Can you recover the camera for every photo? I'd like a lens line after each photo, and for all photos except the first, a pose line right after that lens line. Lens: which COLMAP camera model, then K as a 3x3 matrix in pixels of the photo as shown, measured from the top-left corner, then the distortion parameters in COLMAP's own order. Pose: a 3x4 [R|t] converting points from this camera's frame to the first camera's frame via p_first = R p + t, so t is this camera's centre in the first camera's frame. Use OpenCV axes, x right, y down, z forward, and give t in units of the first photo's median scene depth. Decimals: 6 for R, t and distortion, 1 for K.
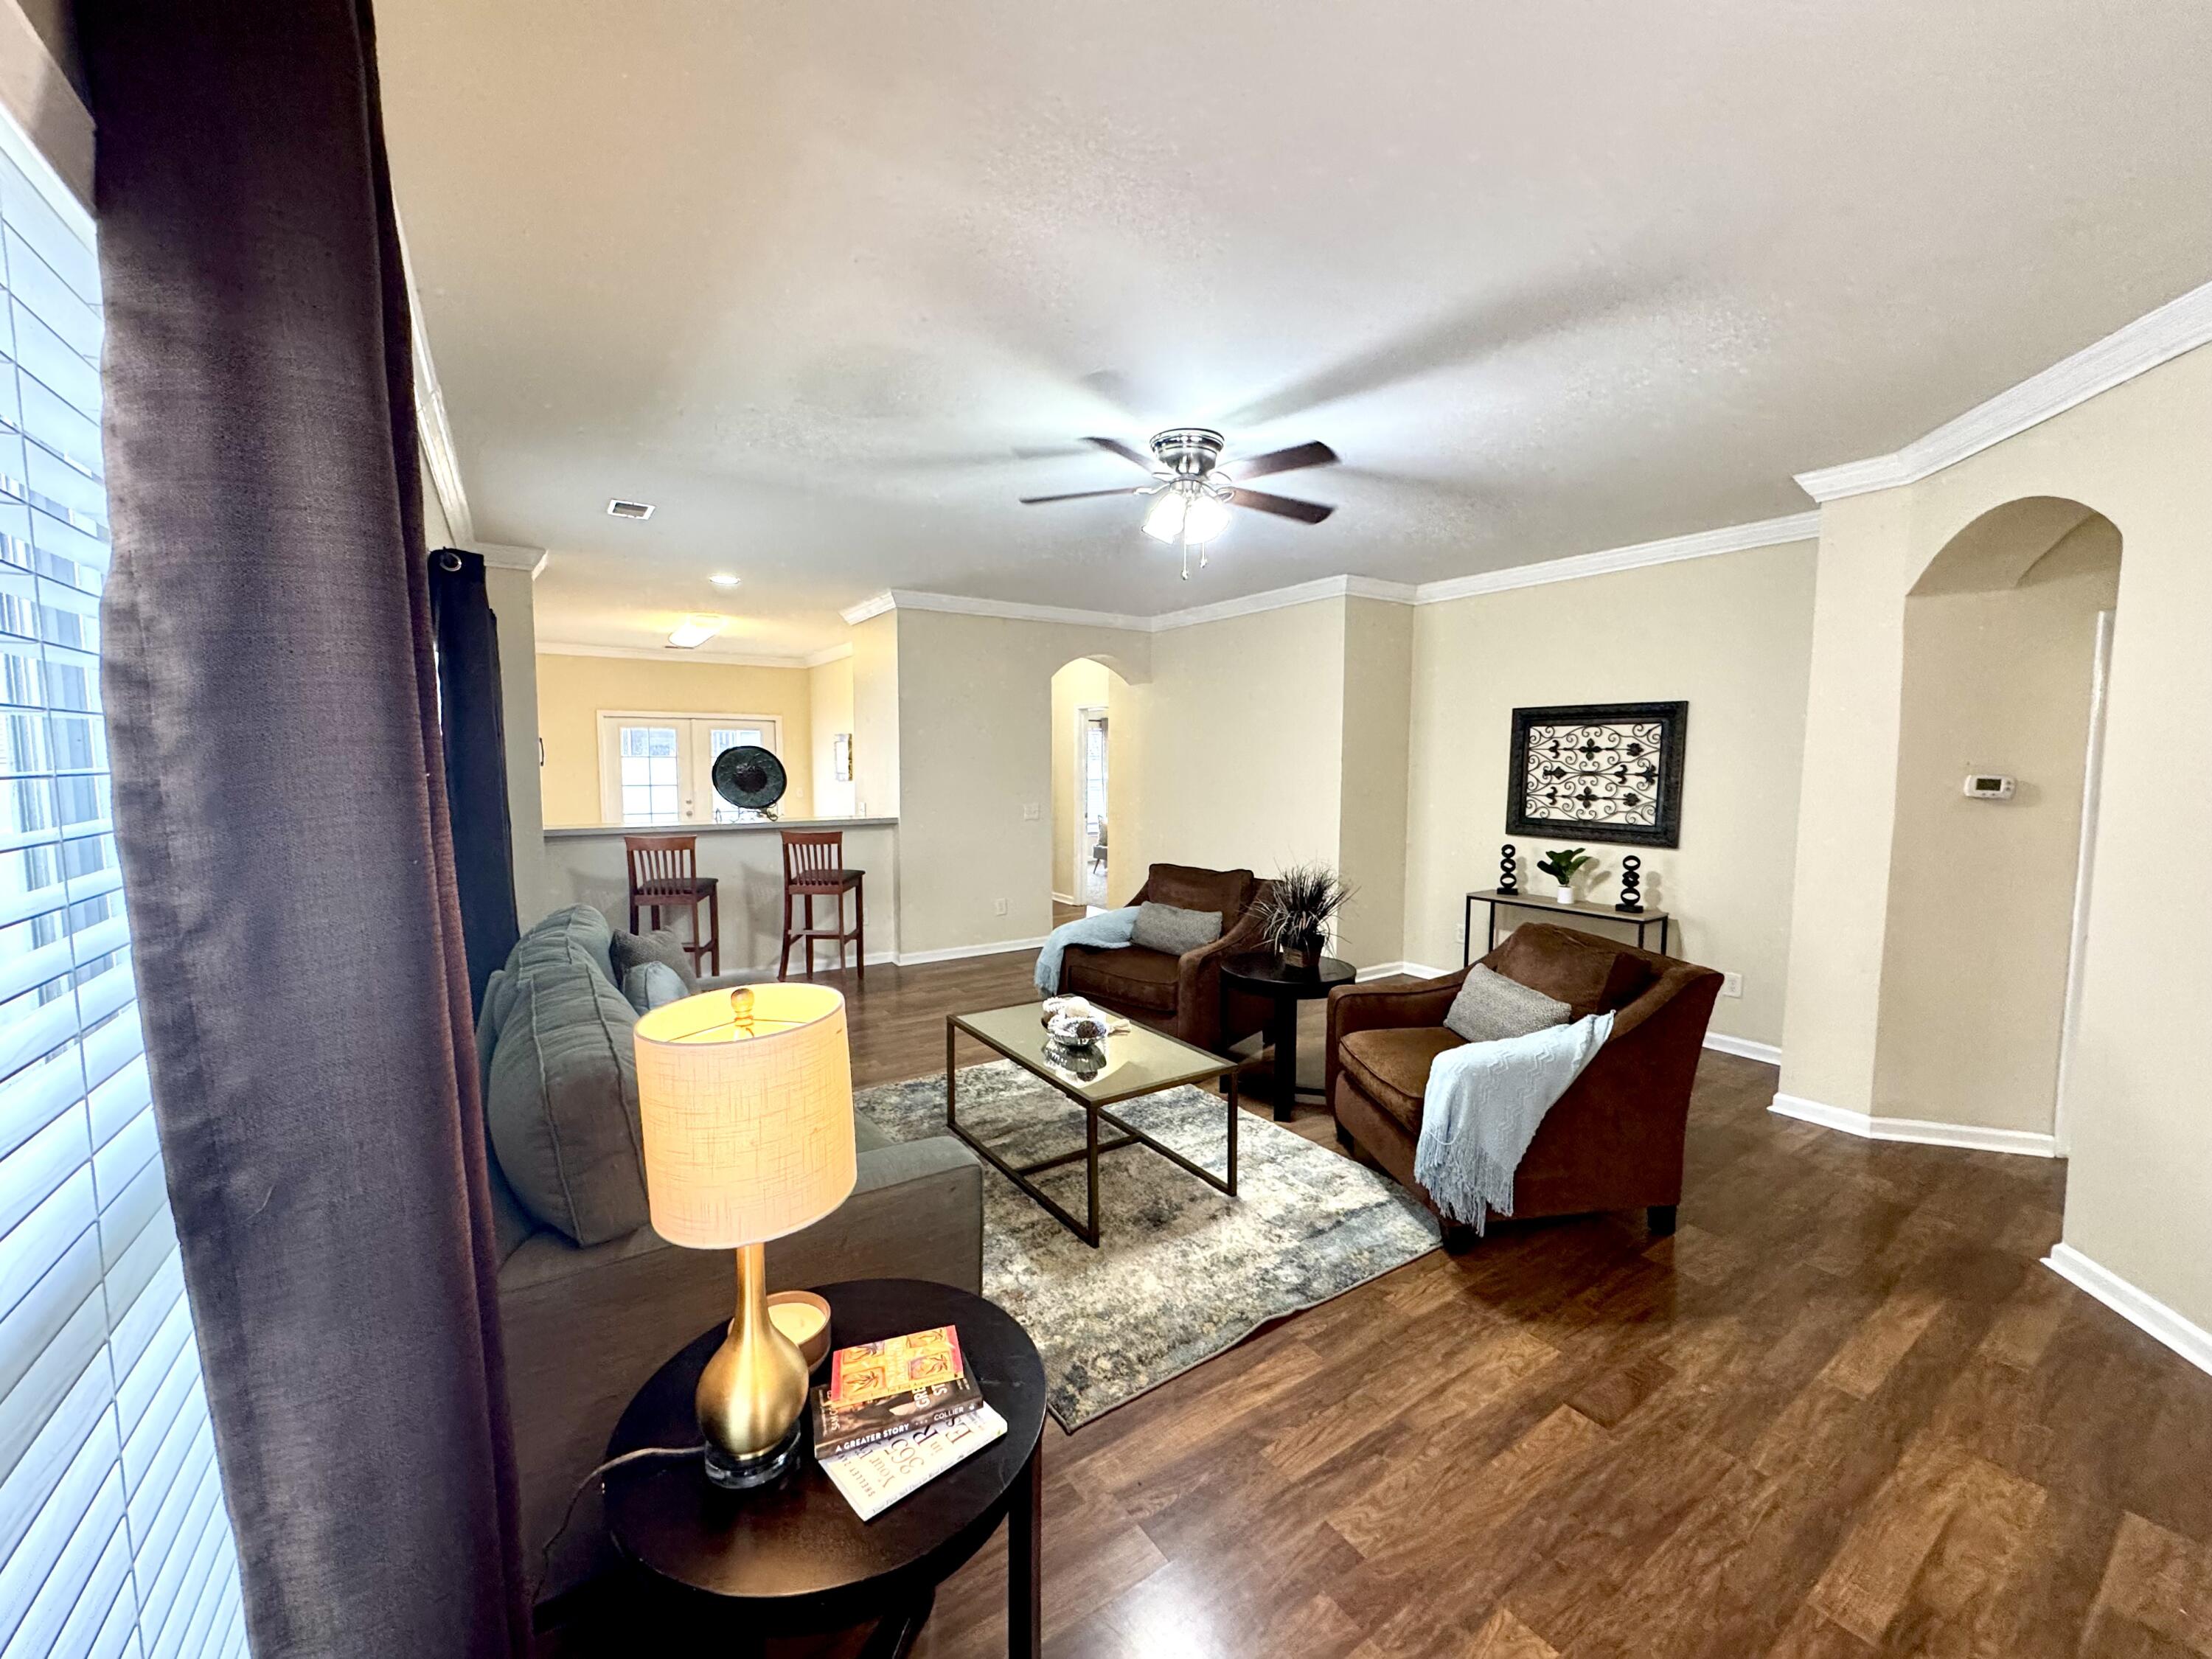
lens RADIAL K [[879.8, 0, 1100.8], [0, 879.8, 835.4], [0, 0, 1]] dist [-0.003499, 0.001074]
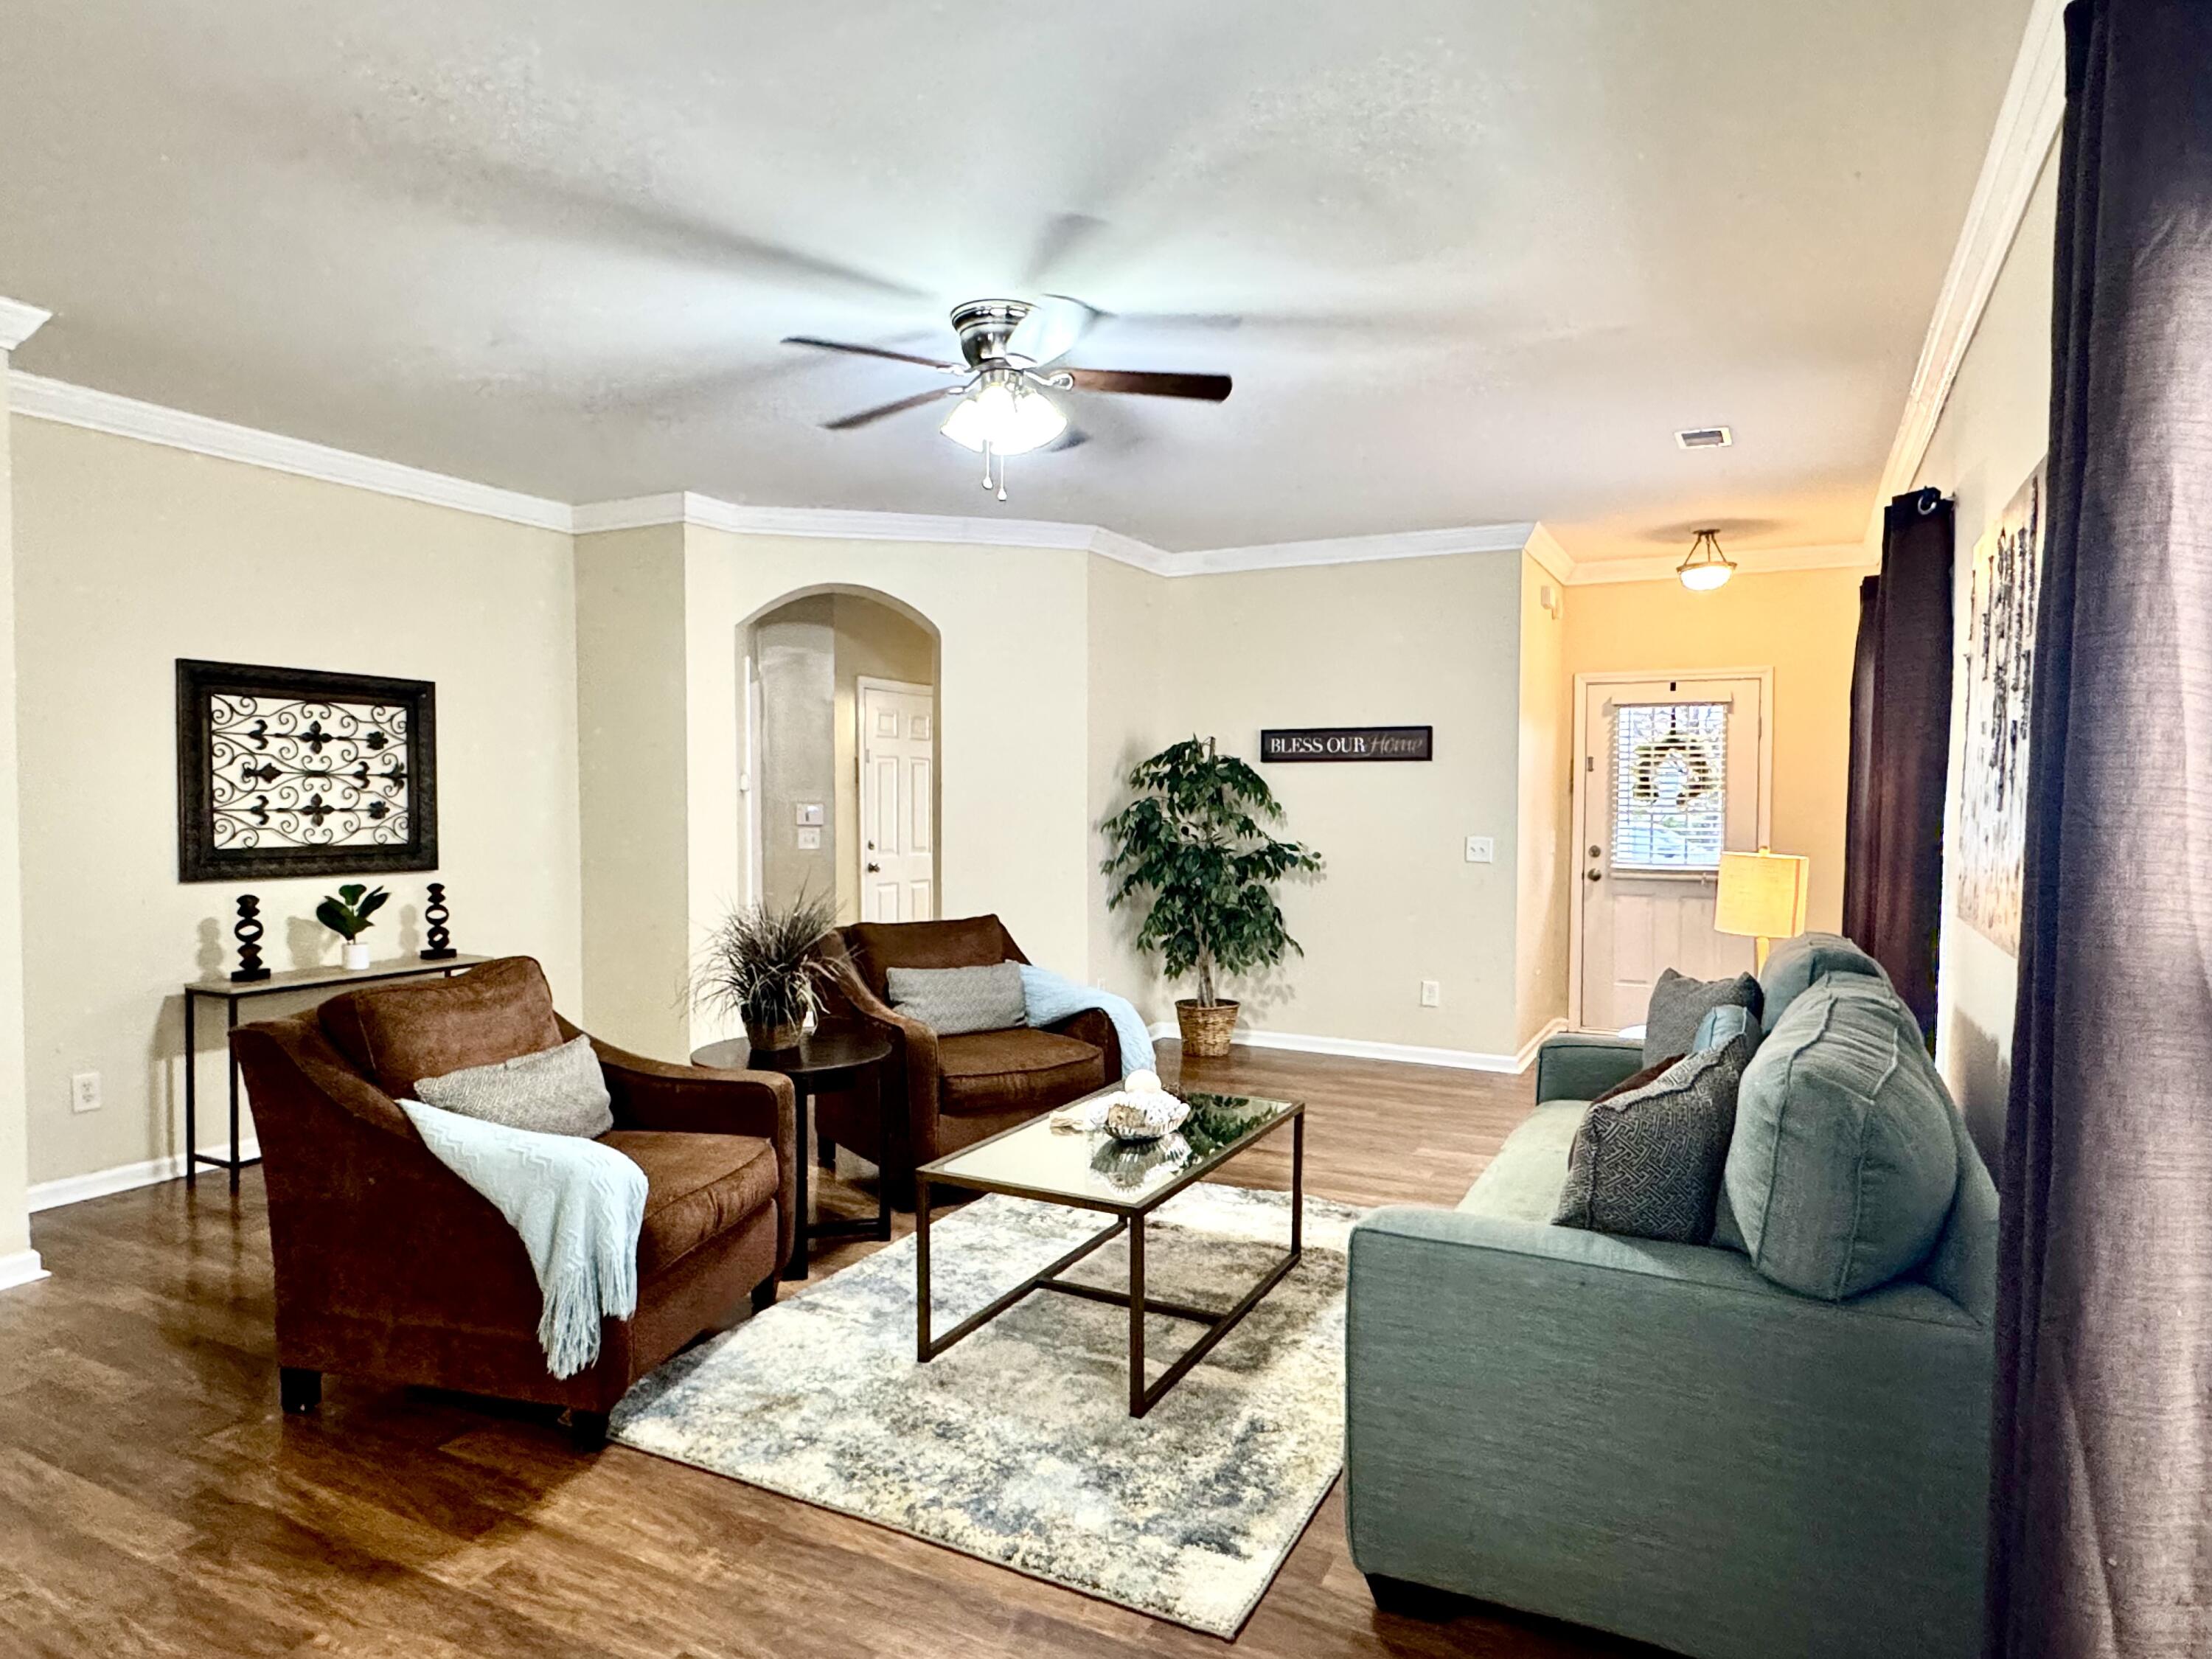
lens RADIAL K [[1304.9, 0, 1106.3], [0, 1304.9, 837.5], [0, 0, 1]] dist [-0.004693, -0.000607]
pose [[-0.484329, -0.036576, 0.874121, -0.590849], [0.070220, 0.994277, 0.080510, -0.059685], [-0.872063, 0.100374, -0.478989, 0.951575]]
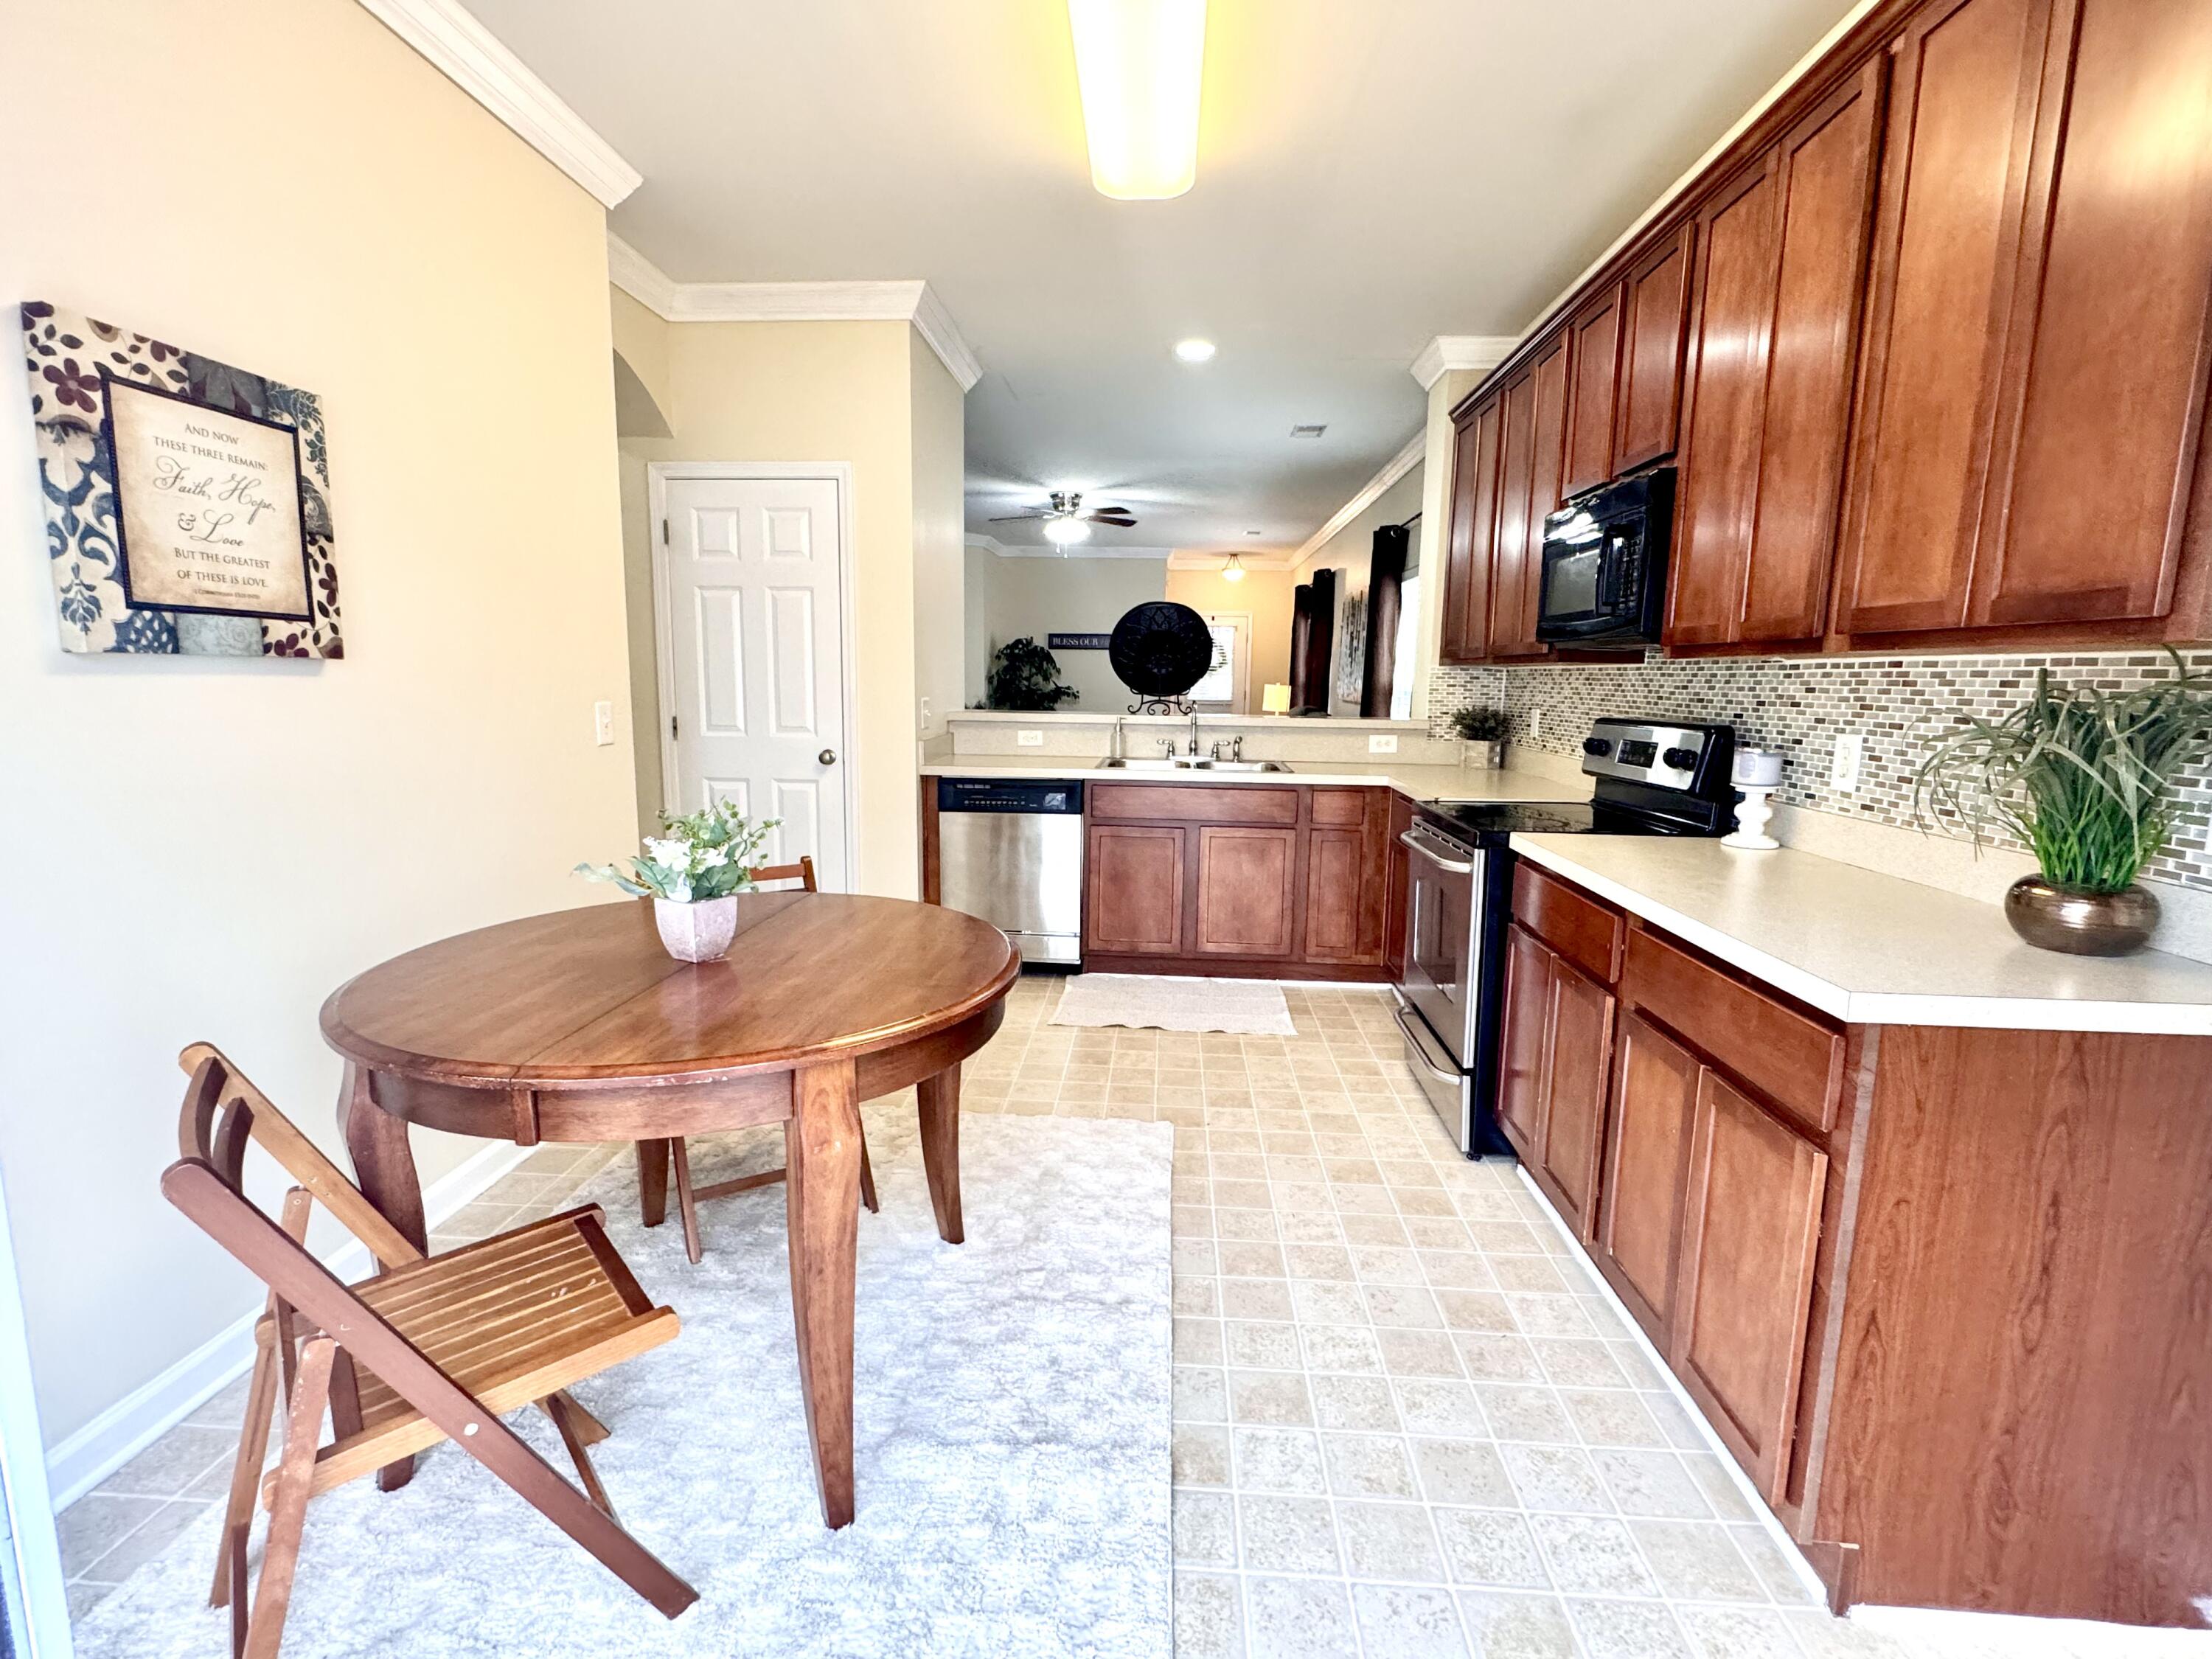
lens RADIAL K [[1024.6, 0, 1102.8], [0, 1024.6, 824.3], [0, 0, 1]] dist [0.002278, 0.000302]
pose [[-0.796793, -0.101812, 0.595613, -0.791766], [0.035993, 0.975956, 0.214976, -0.091825], [-0.603179, 0.192730, -0.773971, 1.451994]]
